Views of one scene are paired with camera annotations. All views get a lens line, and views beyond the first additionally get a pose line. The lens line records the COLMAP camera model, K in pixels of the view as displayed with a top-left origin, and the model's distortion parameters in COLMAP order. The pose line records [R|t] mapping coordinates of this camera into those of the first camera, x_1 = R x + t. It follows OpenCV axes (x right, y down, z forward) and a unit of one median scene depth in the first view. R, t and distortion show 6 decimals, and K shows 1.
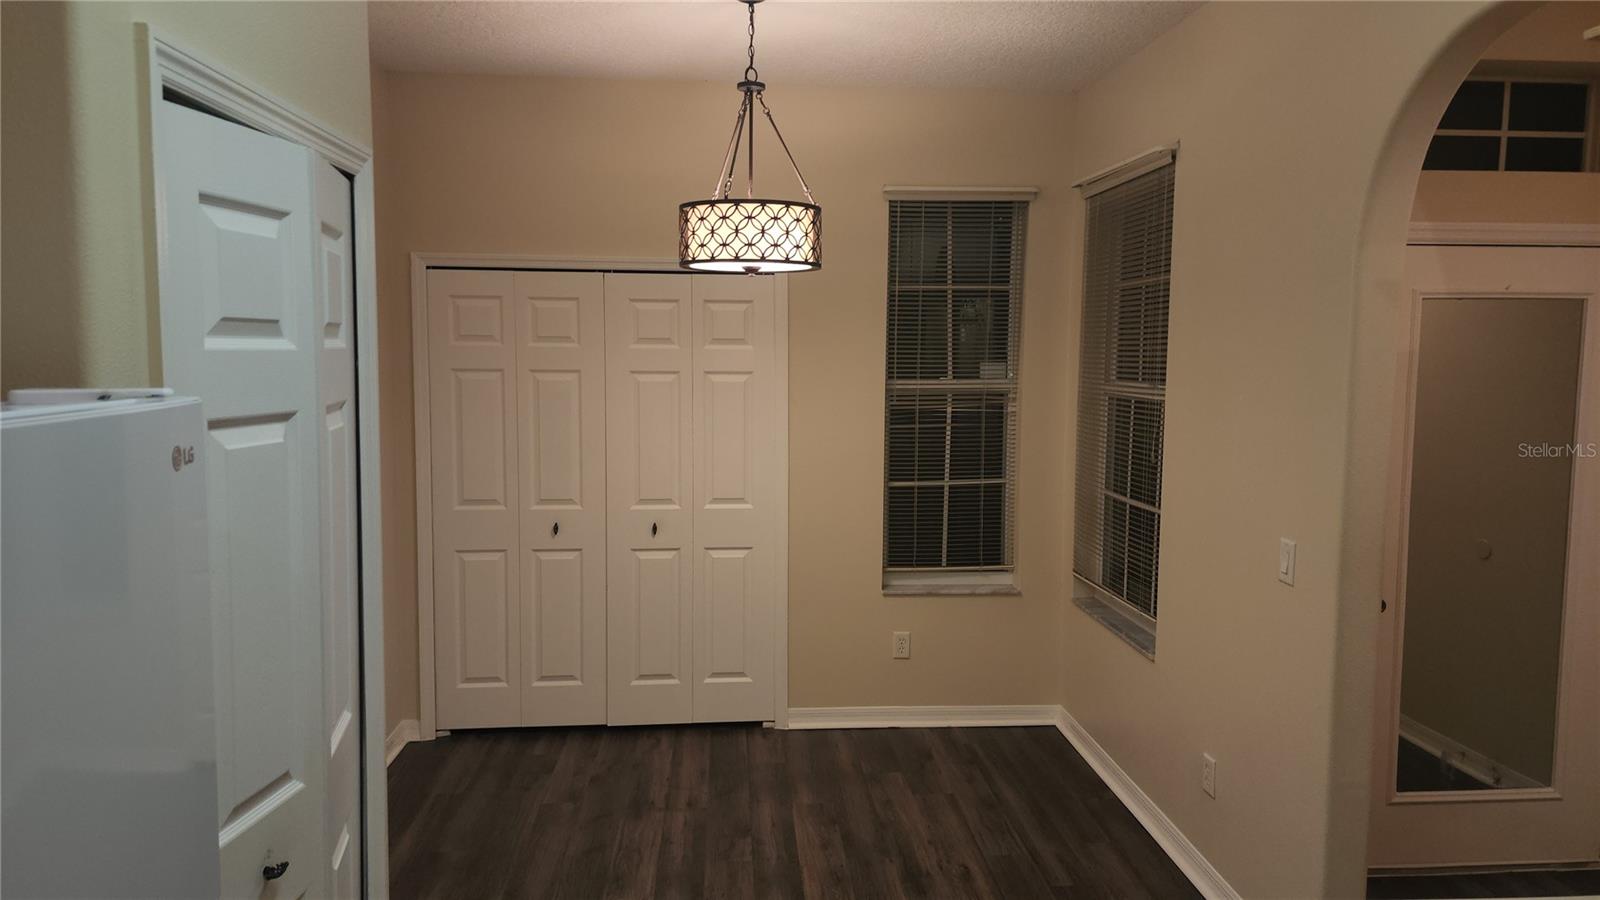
lens RADIAL K [[1073.7, 0, 801.1], [0, 1073.7, 446.8], [0, 0, 1]] dist [0.028461, 0.000570]
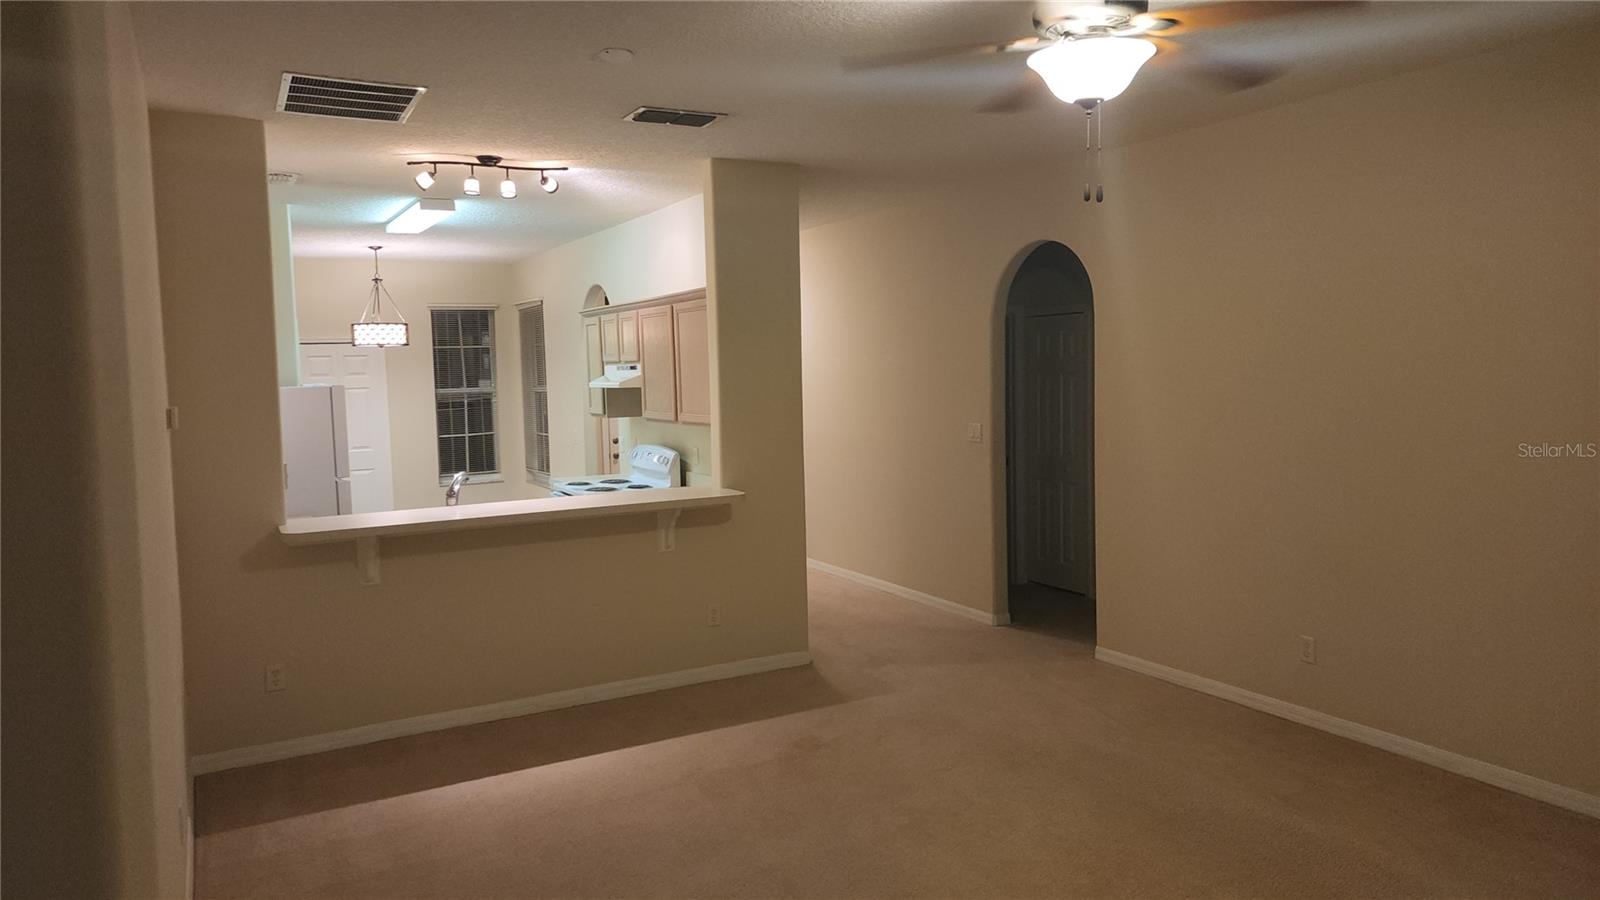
lens RADIAL K [[1073.7, 0, 800.0], [0, 1073.7, 445.7], [0, 0, 1]] dist [0.028461, 0.000570]
pose [[0.913431, -0.057177, 0.402958, -0.135666], [0.067411, 0.997662, -0.011245, 0.131091], [-0.401373, 0.037435, 0.915149, -1.340282]]
